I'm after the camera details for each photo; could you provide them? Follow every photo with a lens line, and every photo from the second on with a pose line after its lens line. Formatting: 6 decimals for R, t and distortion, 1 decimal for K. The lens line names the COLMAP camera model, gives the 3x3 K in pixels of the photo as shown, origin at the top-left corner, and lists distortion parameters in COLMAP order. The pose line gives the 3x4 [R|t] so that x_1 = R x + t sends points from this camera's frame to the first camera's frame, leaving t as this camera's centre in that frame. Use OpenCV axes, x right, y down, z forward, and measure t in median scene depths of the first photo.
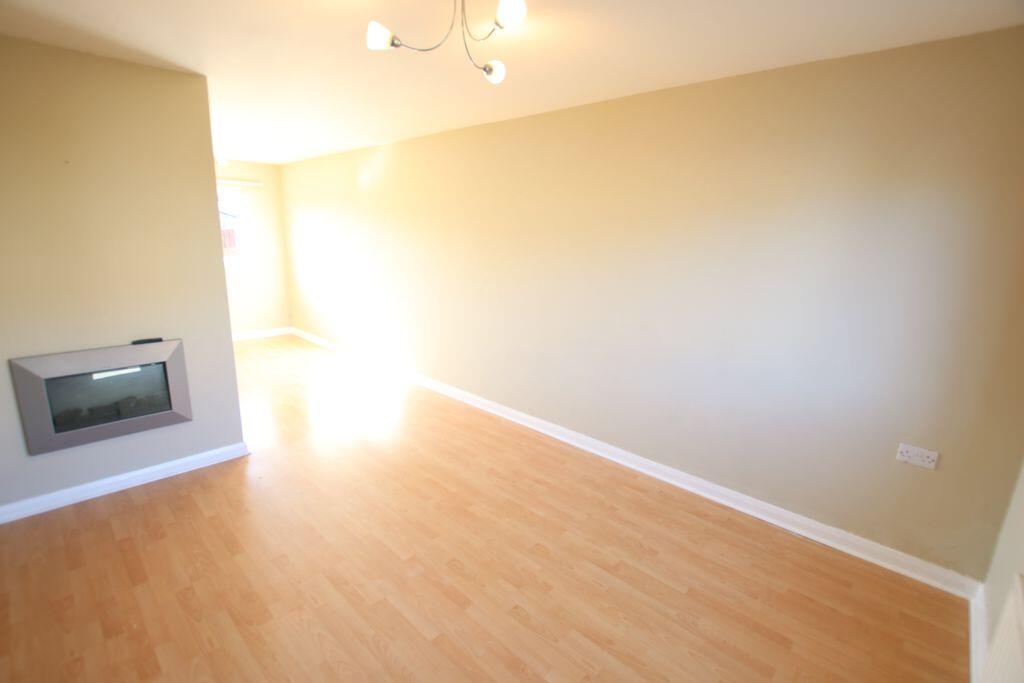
lens RADIAL K [[474.6, 0, 511.6], [0, 474.6, 344.4], [0, 0, 1]] dist [-0.024140, -0.000933]
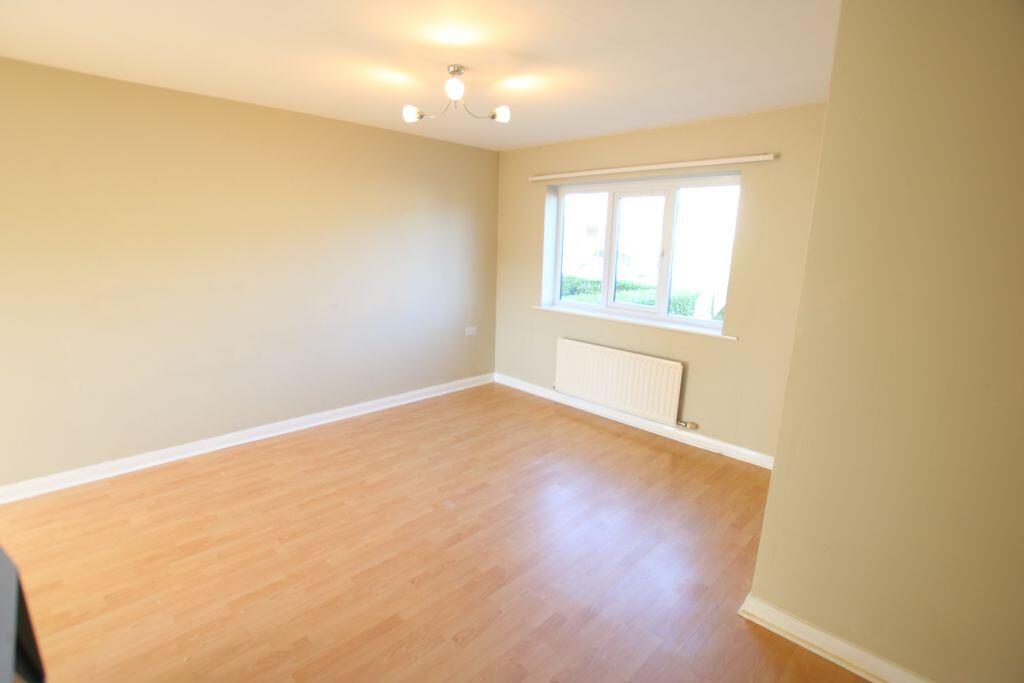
lens RADIAL K [[474.6, 0, 504.3], [0, 474.6, 341.3], [0, 0, 1]] dist [-0.024140, -0.000933]
pose [[0.031535, -0.235053, 0.971471, -1.295460], [0.200758, 0.953636, 0.224221, -0.183874], [-0.979133, 0.187960, 0.077262, 0.661858]]
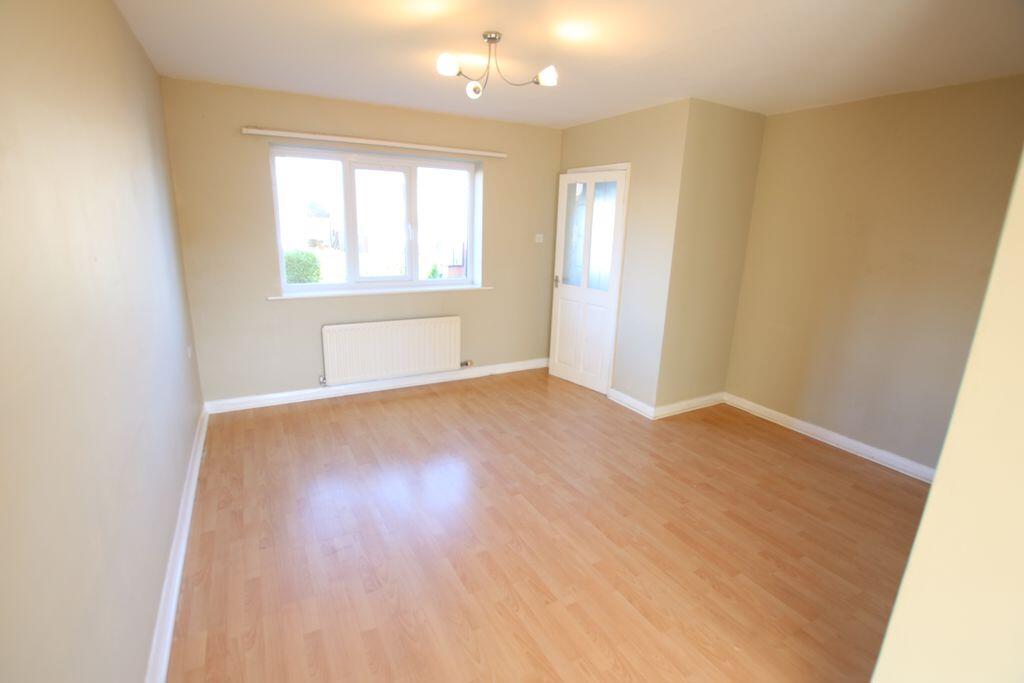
lens RADIAL K [[474.6, 0, 510.4], [0, 474.6, 341.6], [0, 0, 1]] dist [-0.024140, -0.000933]
pose [[-0.950728, -0.130801, 0.281083, -0.494351], [0.012072, 0.890336, 0.455145, -0.439011], [-0.309792, 0.436112, -0.844888, 1.872704]]
